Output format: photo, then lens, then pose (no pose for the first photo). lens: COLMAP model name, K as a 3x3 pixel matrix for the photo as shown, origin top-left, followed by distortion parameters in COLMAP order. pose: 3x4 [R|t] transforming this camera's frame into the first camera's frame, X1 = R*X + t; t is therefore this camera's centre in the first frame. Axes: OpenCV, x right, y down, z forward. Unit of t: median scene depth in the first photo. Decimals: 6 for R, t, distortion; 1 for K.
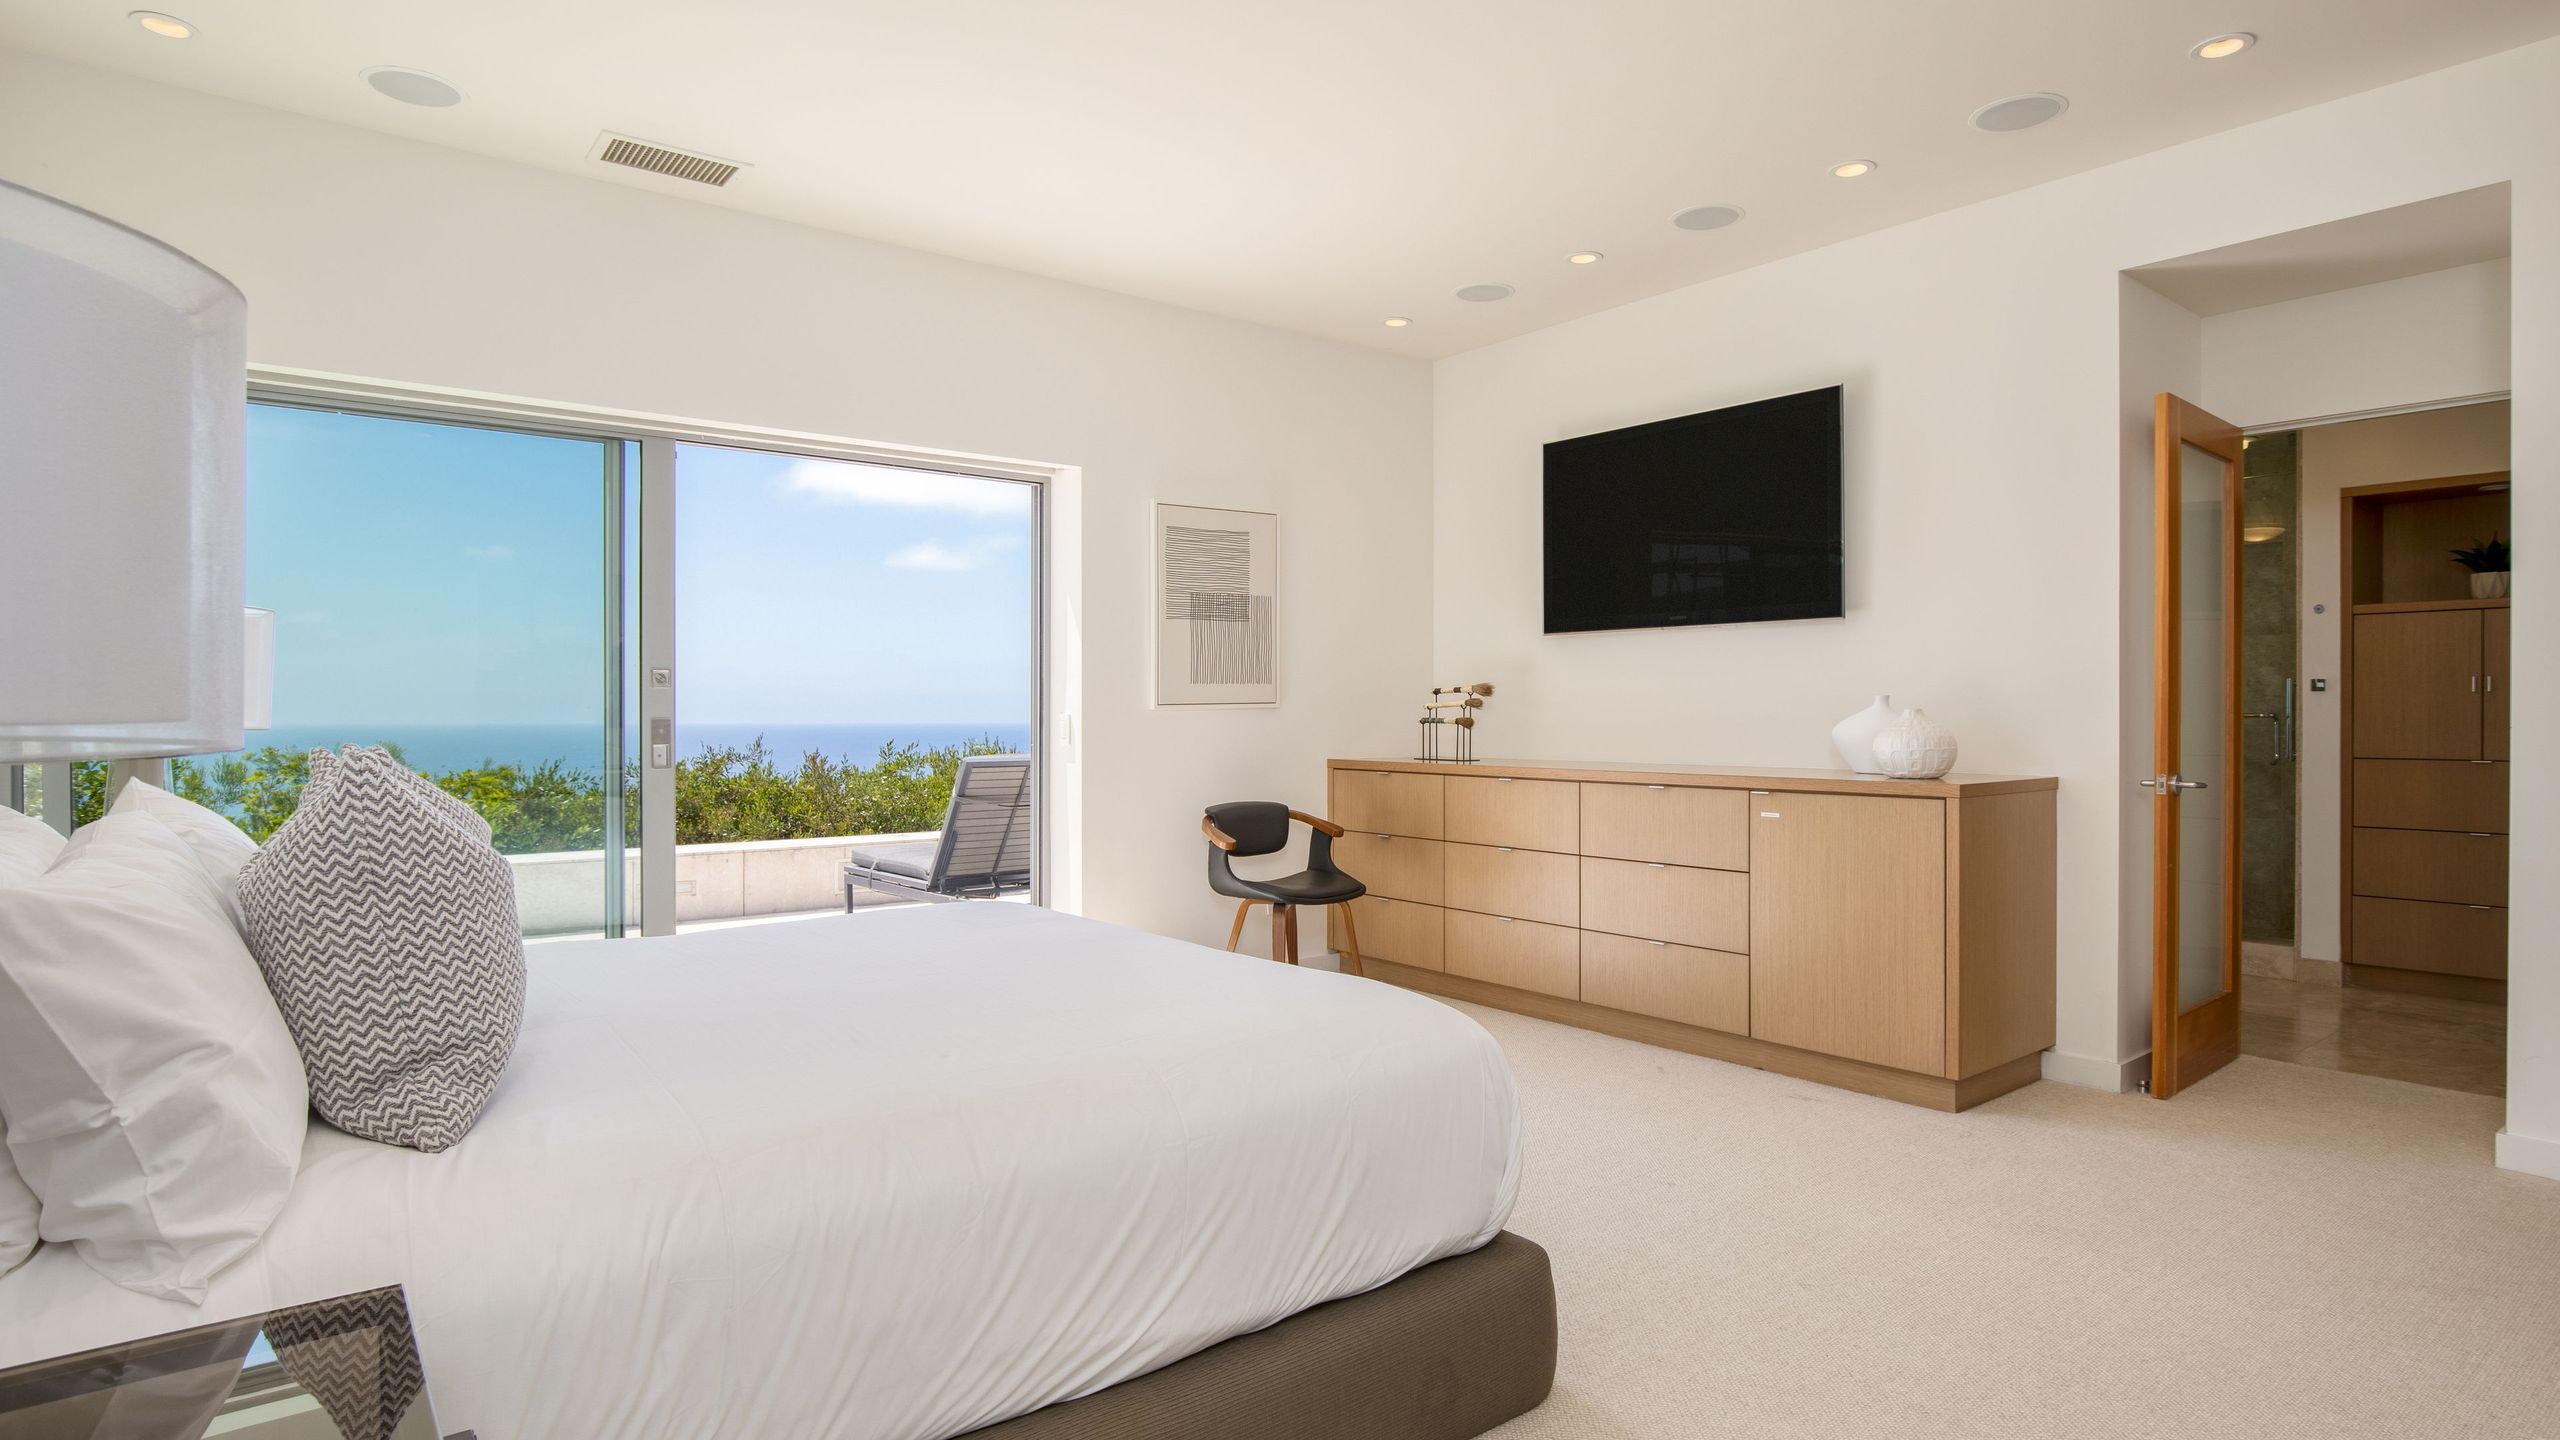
lens RADIAL K [[1379.9, 0, 1278.2], [0, 1379.9, 710.1], [0, 0, 1]] dist [0.001601, -0.000088]
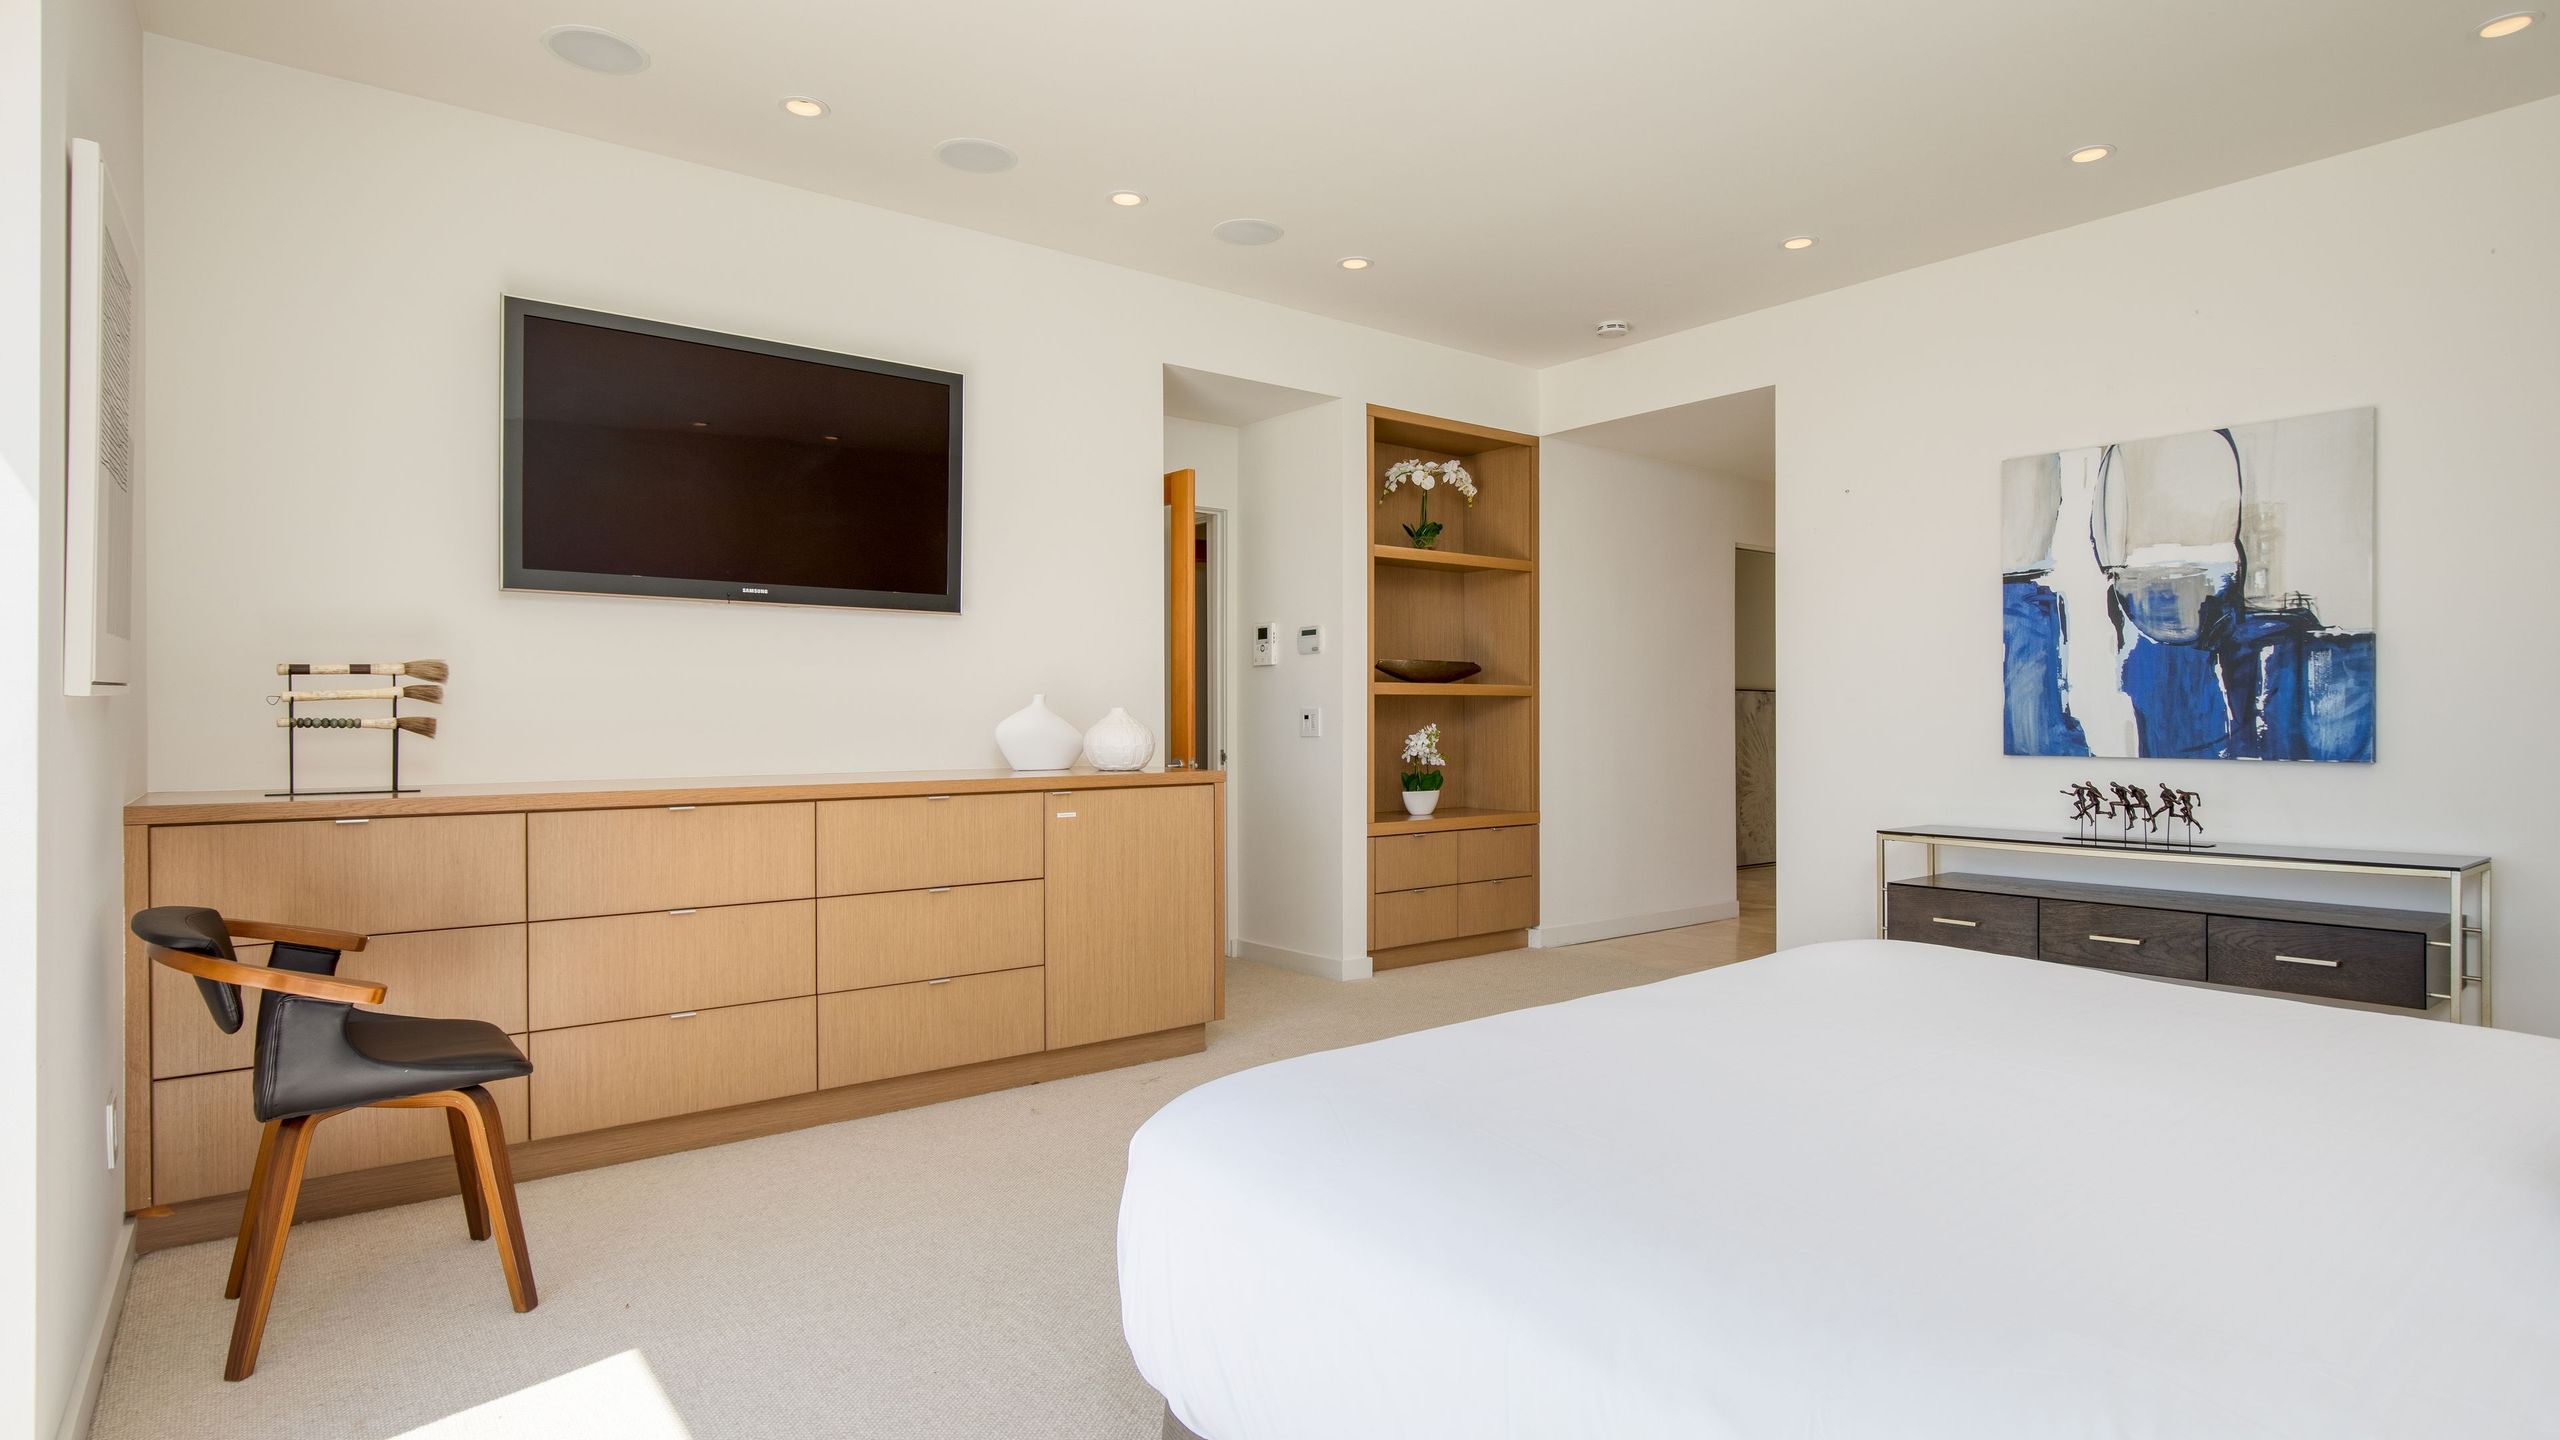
lens RADIAL K [[1379.9, 0, 1276.7], [0, 1379.9, 712.1], [0, 0, 1]] dist [0.001601, -0.000088]
pose [[-0.036914, 0.002230, 0.999316, -0.570509], [-0.002118, 0.999995, -0.002309, 0.004534], [-0.999316, -0.002202, -0.036909, 0.809410]]
